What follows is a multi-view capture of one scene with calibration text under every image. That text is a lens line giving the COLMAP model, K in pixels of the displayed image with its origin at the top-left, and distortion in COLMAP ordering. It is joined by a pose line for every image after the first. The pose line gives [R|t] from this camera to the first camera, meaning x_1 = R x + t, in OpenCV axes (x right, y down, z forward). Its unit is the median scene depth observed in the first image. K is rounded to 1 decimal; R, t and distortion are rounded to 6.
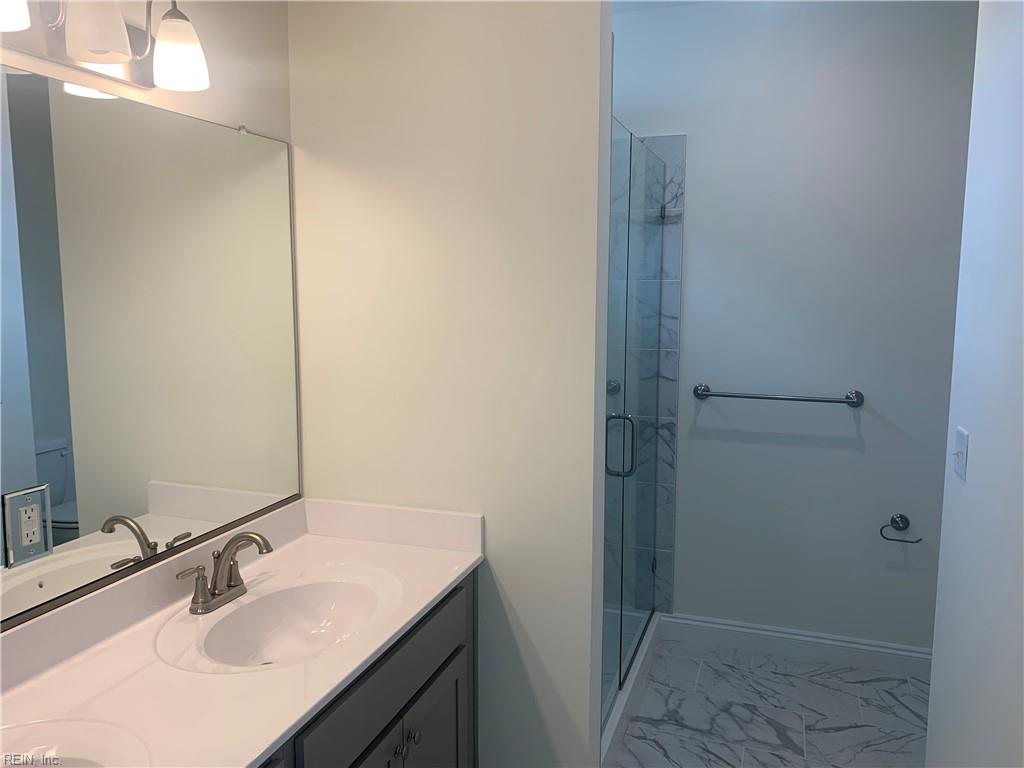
lens RADIAL K [[790.7, 0, 512.1], [0, 790.7, 374.5], [0, 0, 1]] dist [0.009540, -0.010170]
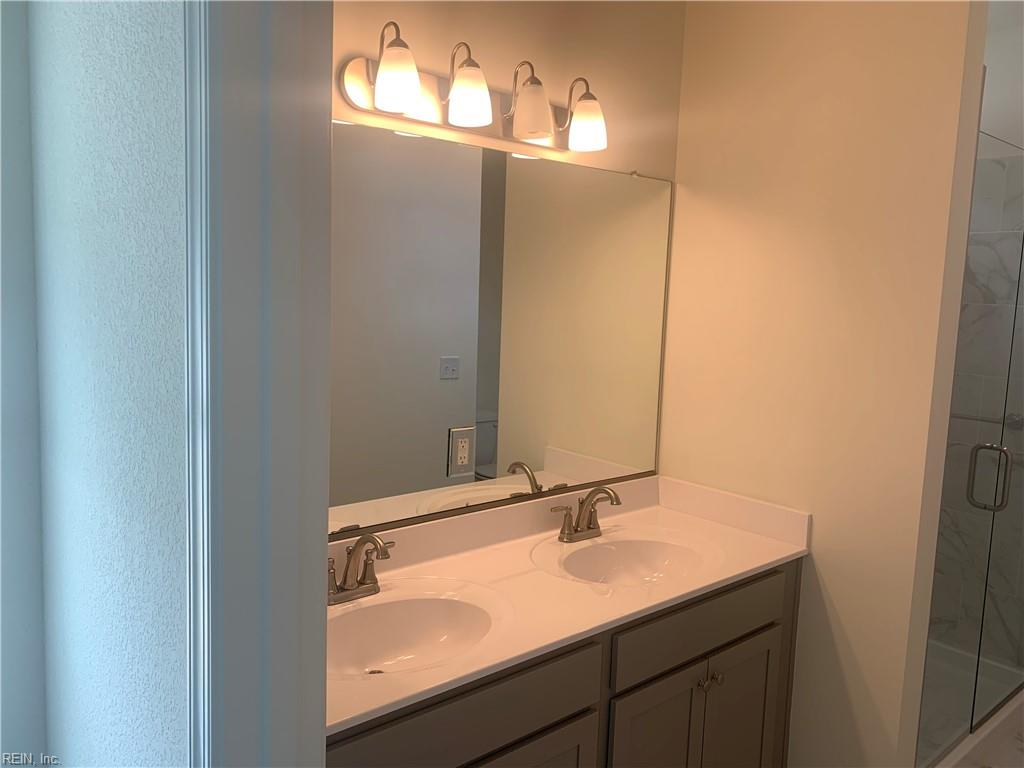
lens RADIAL K [[790.7, 0, 513.7], [0, 790.7, 383.1], [0, 0, 1]] dist [0.009540, -0.010170]
pose [[0.870888, 0.089996, -0.483172, 0.143239], [-0.092666, 0.995527, 0.018403, 0.019108], [0.482667, 0.028746, 0.875332, -0.204751]]
